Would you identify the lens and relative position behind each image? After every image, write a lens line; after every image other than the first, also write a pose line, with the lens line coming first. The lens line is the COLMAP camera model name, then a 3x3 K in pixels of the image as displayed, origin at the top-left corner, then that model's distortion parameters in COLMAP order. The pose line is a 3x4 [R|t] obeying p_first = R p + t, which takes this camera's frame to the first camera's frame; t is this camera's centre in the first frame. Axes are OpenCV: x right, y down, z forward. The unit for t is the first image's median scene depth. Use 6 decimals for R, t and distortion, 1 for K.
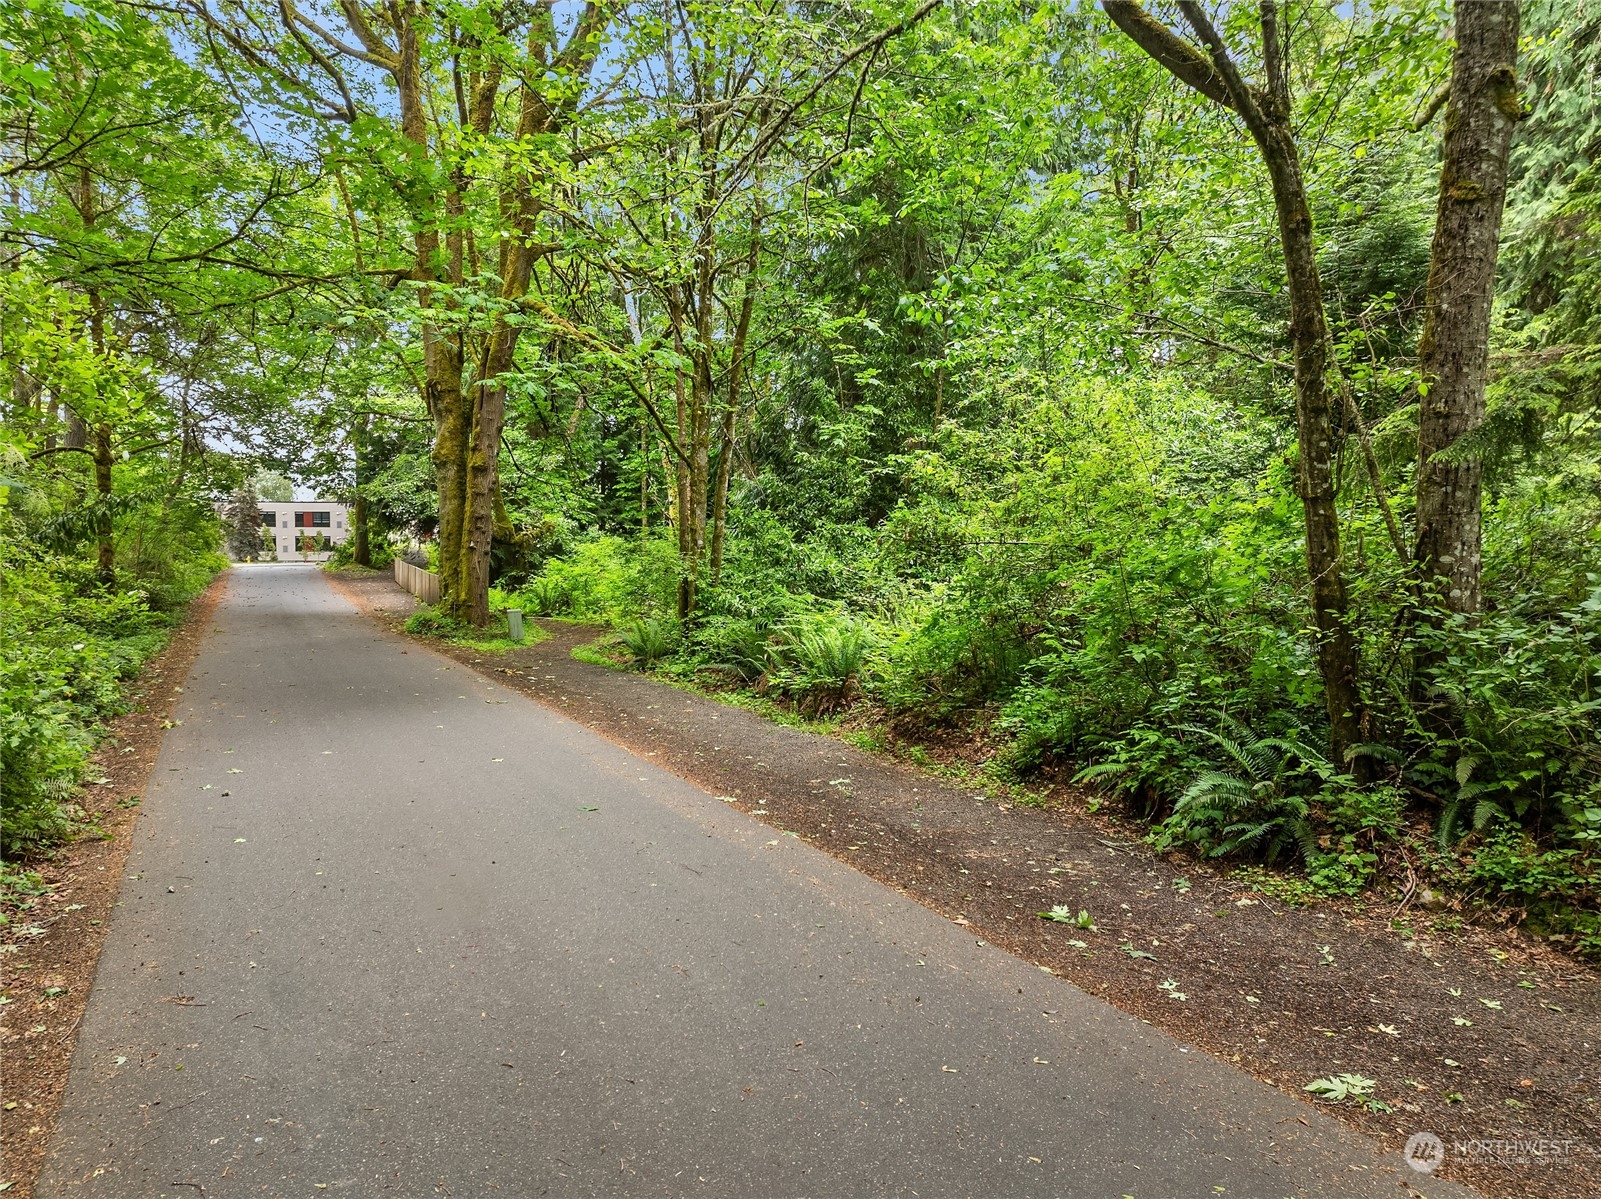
lens RADIAL K [[1109.7, 0, 807.5], [0, 1109.7, 602.7], [0, 0, 1]] dist [-0.040346, -0.003719]
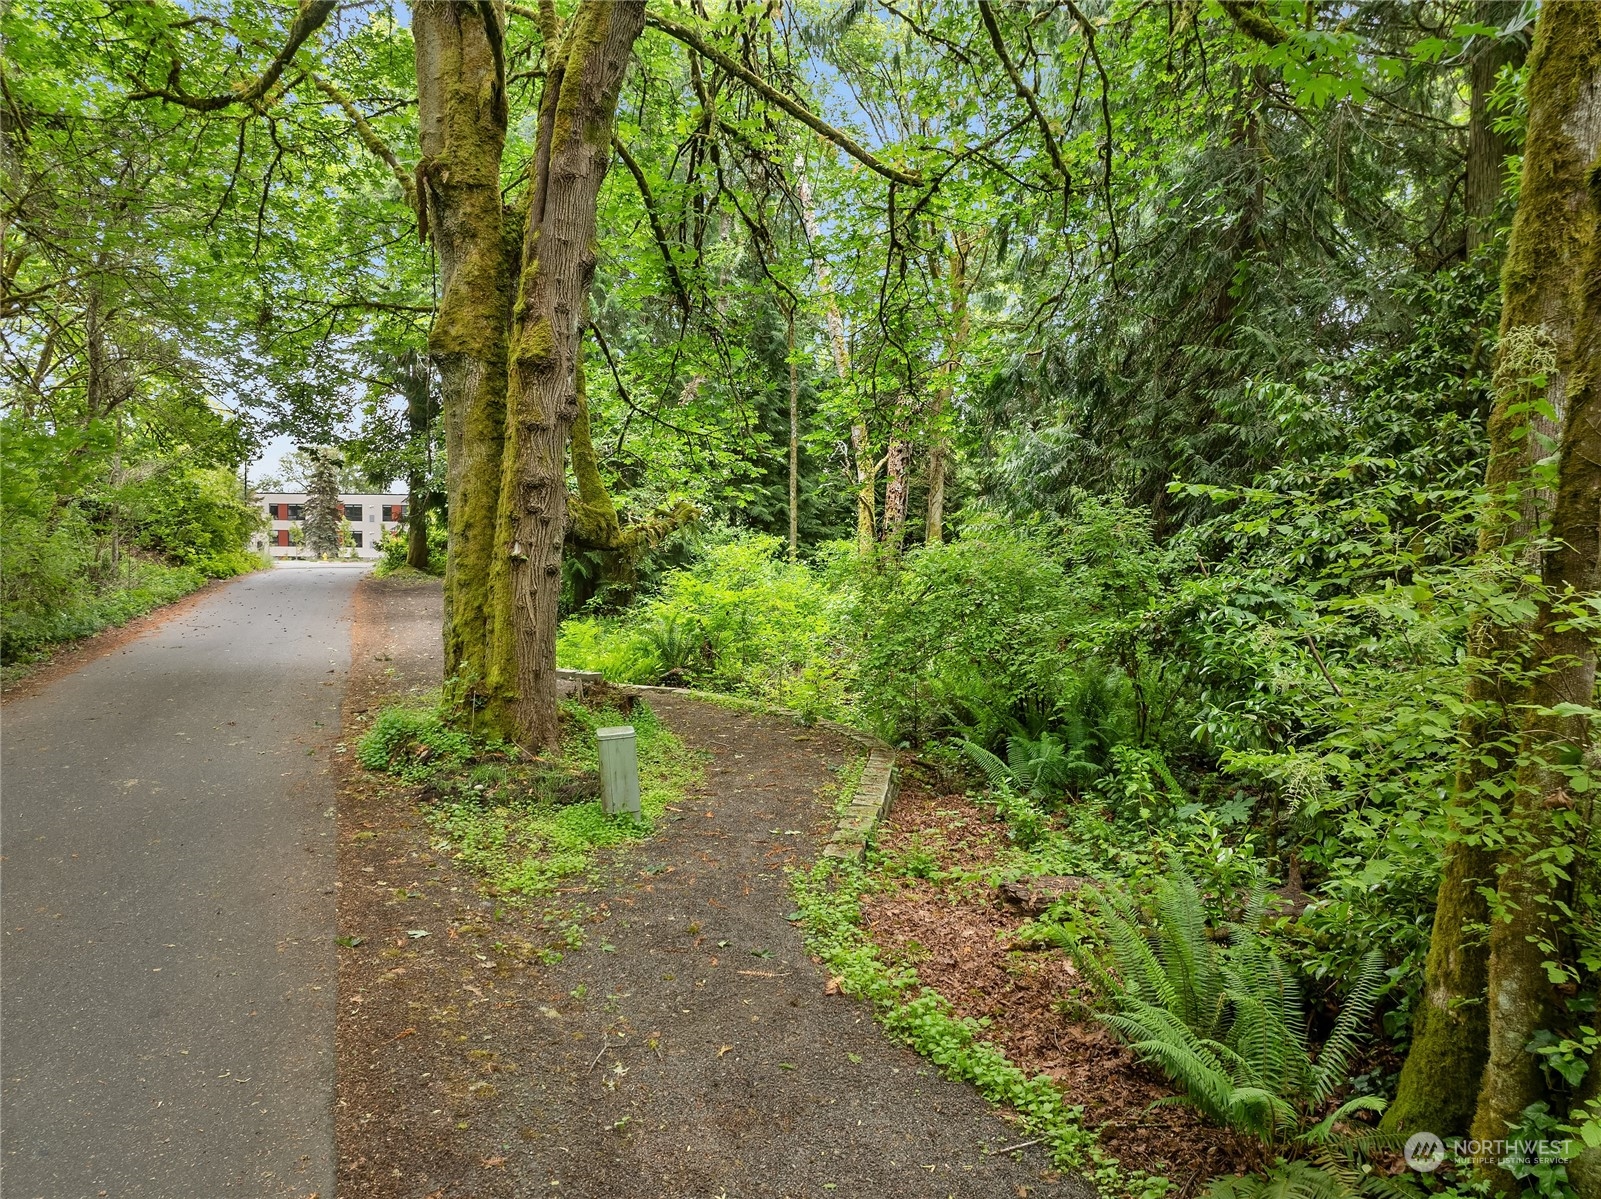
lens RADIAL K [[1109.7, 0, 796.4], [0, 1109.7, 595.7], [0, 0, 1]] dist [-0.040346, -0.003719]
pose [[0.995431, 0.011385, -0.094804, -0.154616], [-0.011852, 0.999920, -0.004360, -0.034040], [0.094747, 0.005464, 0.995486, 0.577322]]
